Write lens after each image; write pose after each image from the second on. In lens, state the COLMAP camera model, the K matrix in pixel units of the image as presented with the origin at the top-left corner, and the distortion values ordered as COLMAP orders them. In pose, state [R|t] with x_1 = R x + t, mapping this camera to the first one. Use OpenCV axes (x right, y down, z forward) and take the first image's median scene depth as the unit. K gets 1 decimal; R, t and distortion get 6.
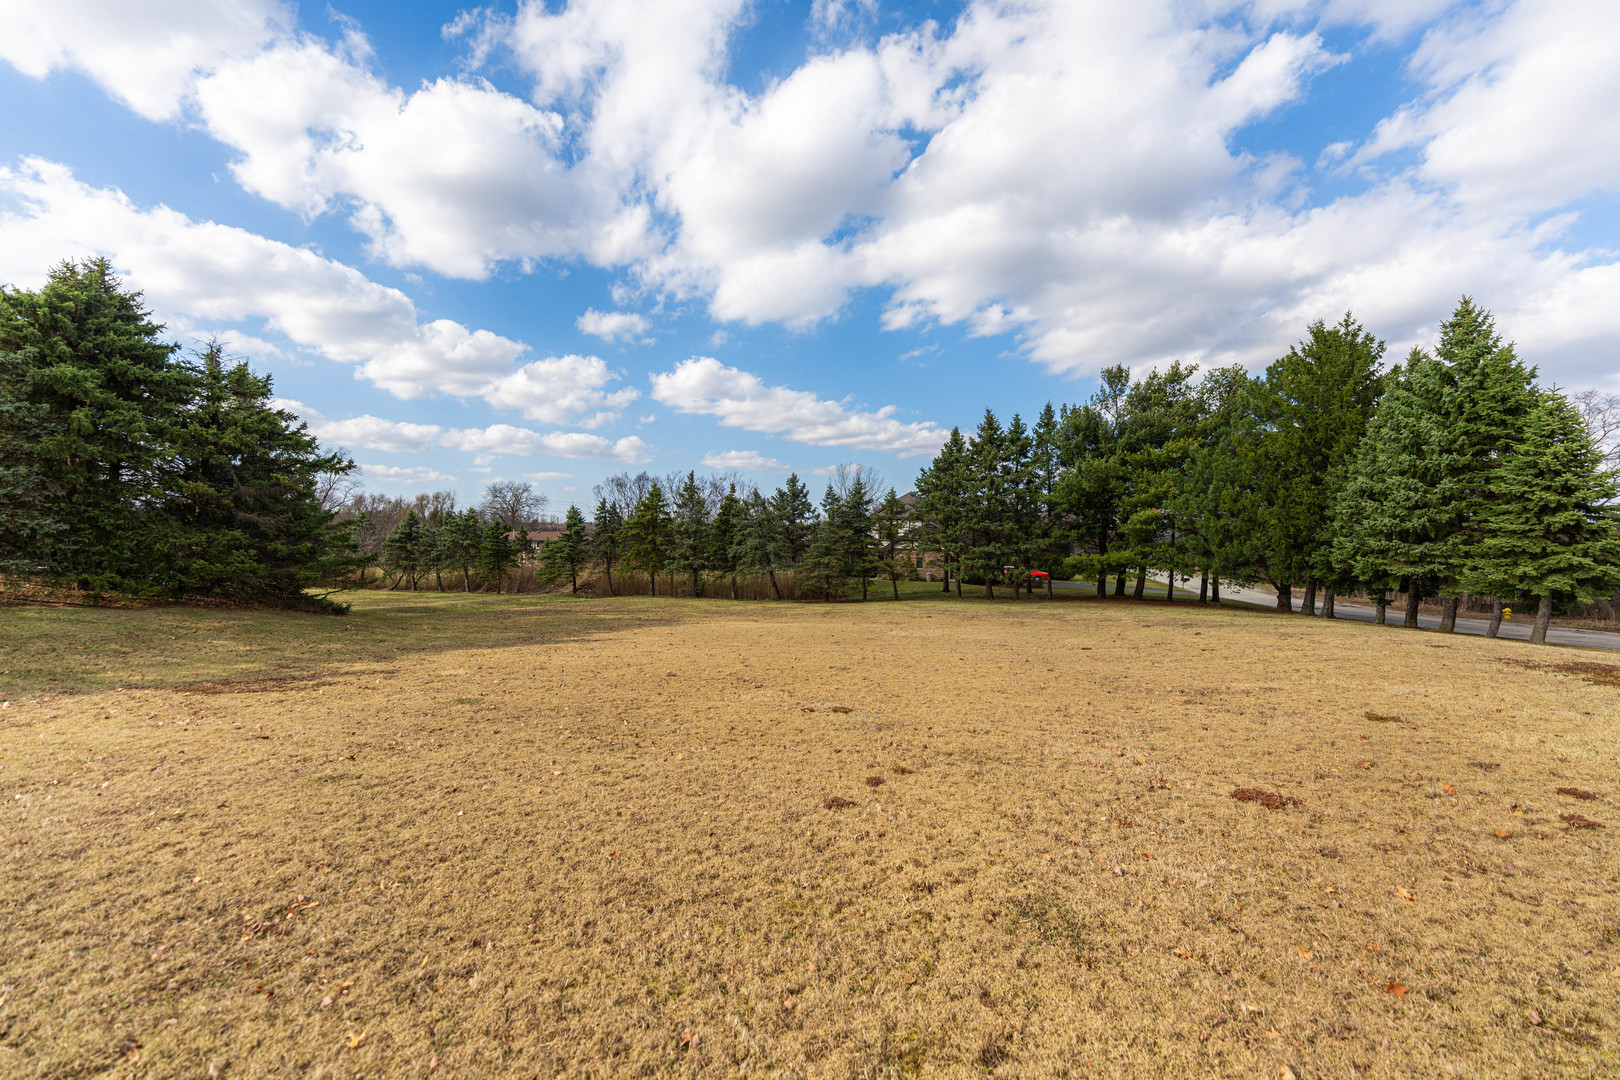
lens RADIAL K [[642.7, 0, 820.2], [0, 642.7, 543.3], [0, 0, 1]] dist [-0.000614, 0.000067]
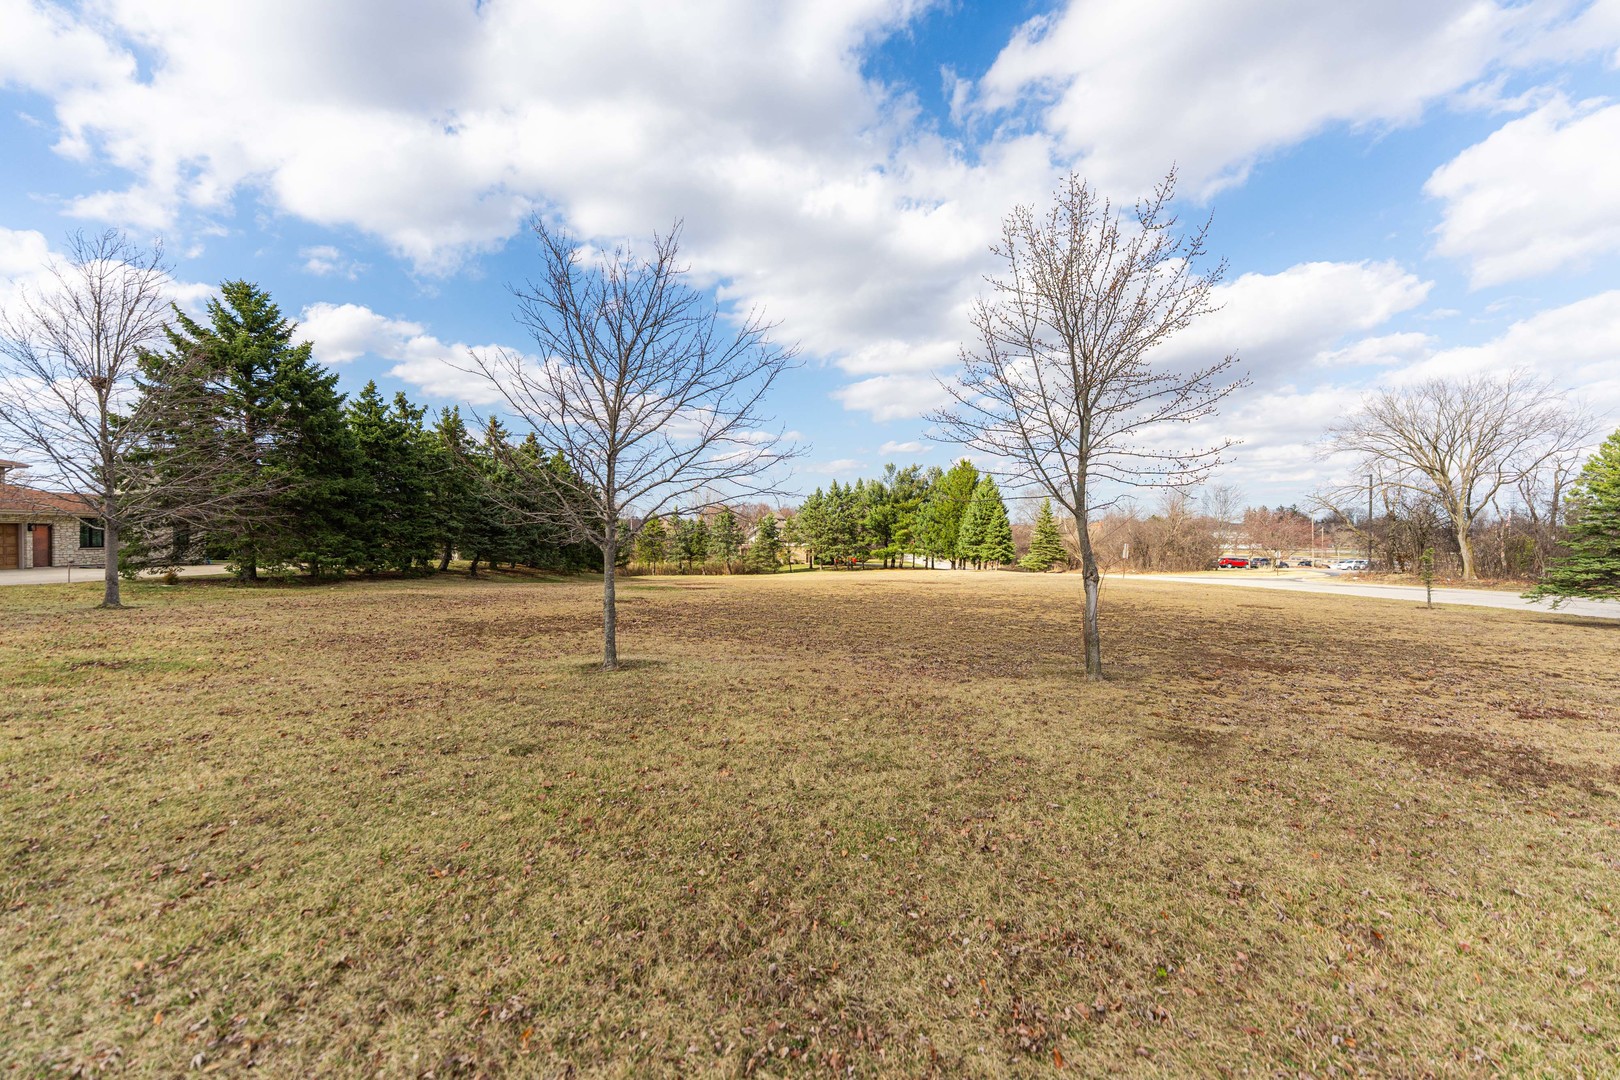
lens RADIAL K [[632.3, 0, 801.0], [0, 632.3, 530.1], [0, 0, 1]] dist [-0.021478, -0.000324]
pose [[0.959993, -0.003970, 0.279996, -0.461441], [0.005245, 0.999979, -0.003805, -0.039162], [-0.279975, 0.005122, 0.959994, -1.036369]]
